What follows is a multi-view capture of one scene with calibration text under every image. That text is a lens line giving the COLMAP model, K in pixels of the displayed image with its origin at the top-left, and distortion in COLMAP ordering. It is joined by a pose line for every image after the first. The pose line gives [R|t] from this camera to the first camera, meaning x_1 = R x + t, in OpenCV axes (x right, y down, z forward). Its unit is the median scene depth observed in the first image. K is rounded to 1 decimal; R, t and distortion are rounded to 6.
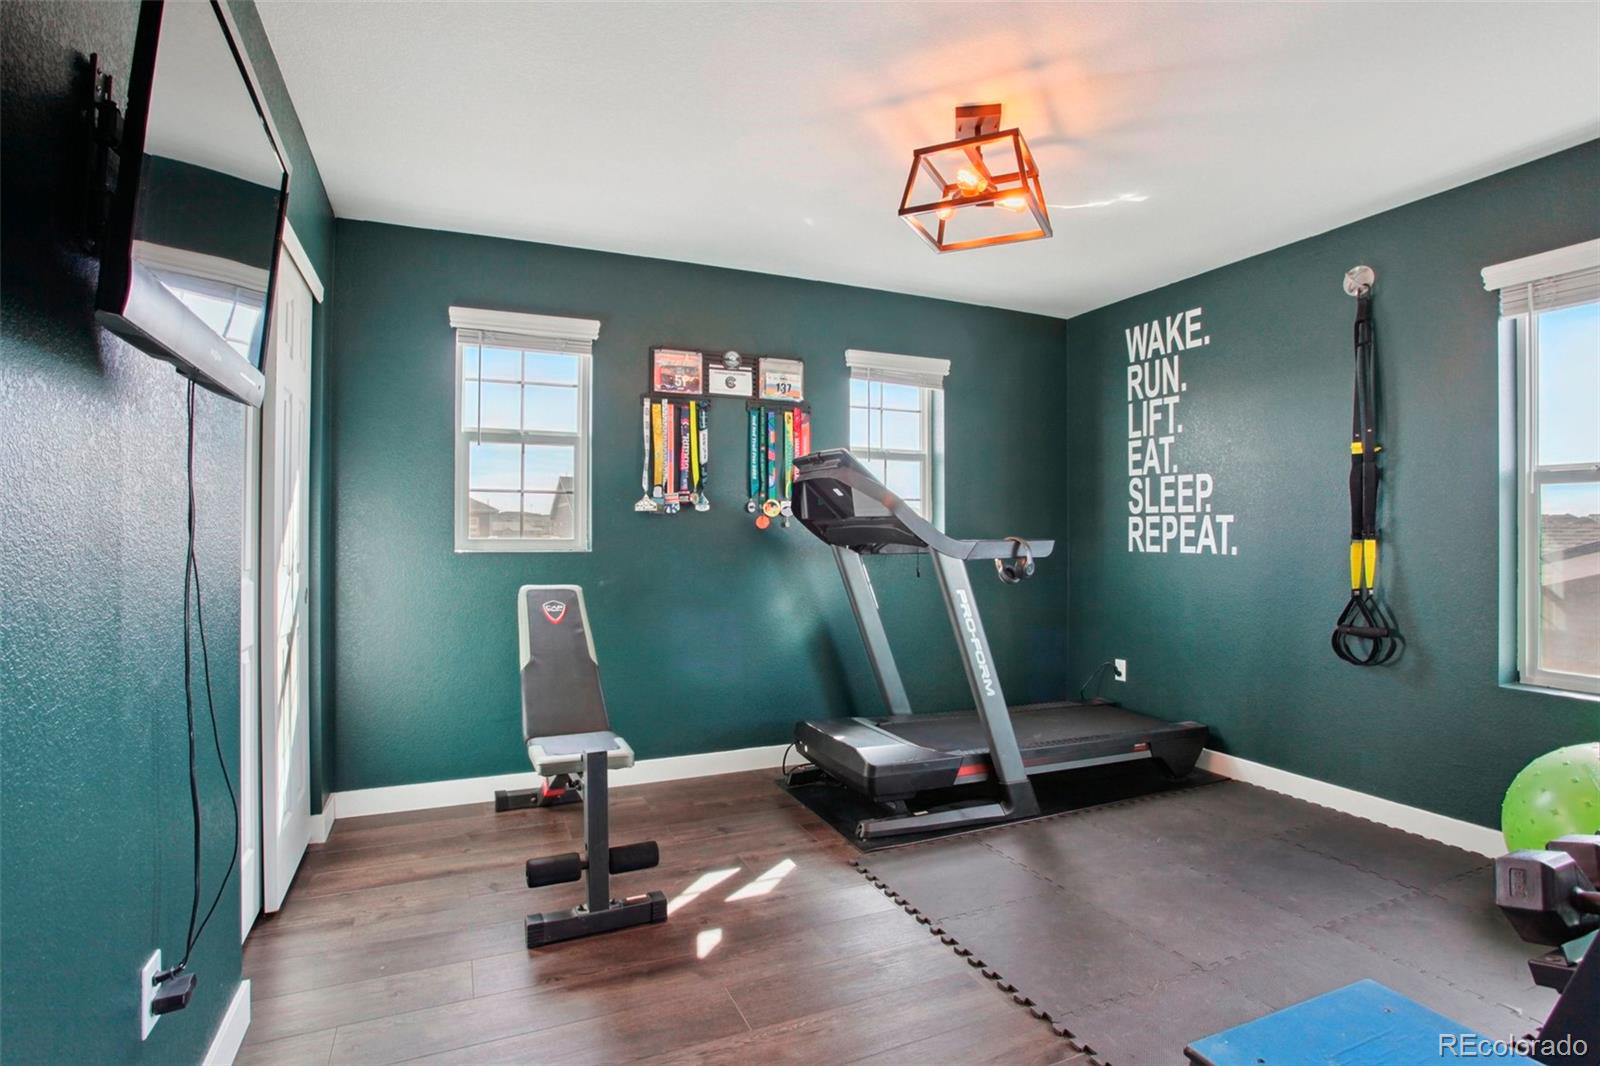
lens RADIAL K [[797.1, 0, 796.6], [0, 797.1, 537.1], [0, 0, 1]] dist [-0.052561, 0.026823]
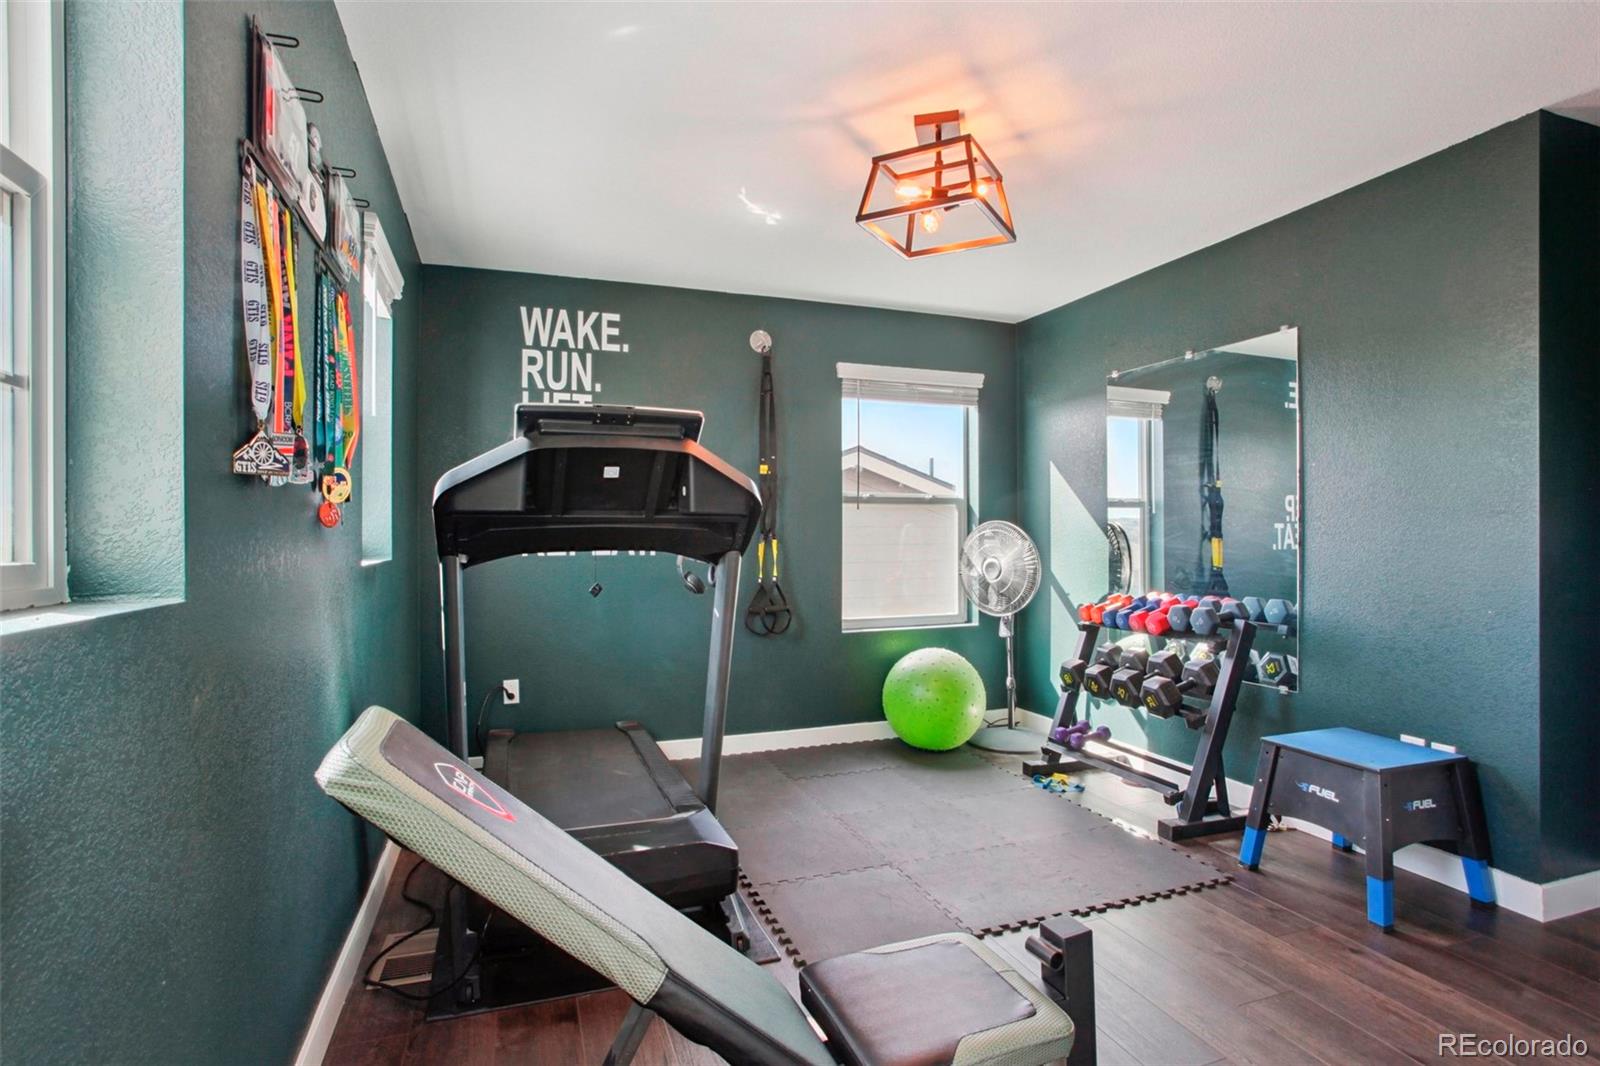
lens RADIAL K [[797.1, 0, 792.6], [0, 797.1, 531.9], [0, 0, 1]] dist [-0.052561, 0.026823]
pose [[0.087057, -0.000503, 0.996203, -0.470076], [0.002305, 0.999997, 0.000304, -0.009370], [-0.996201, 0.002270, 0.087058, 0.657752]]
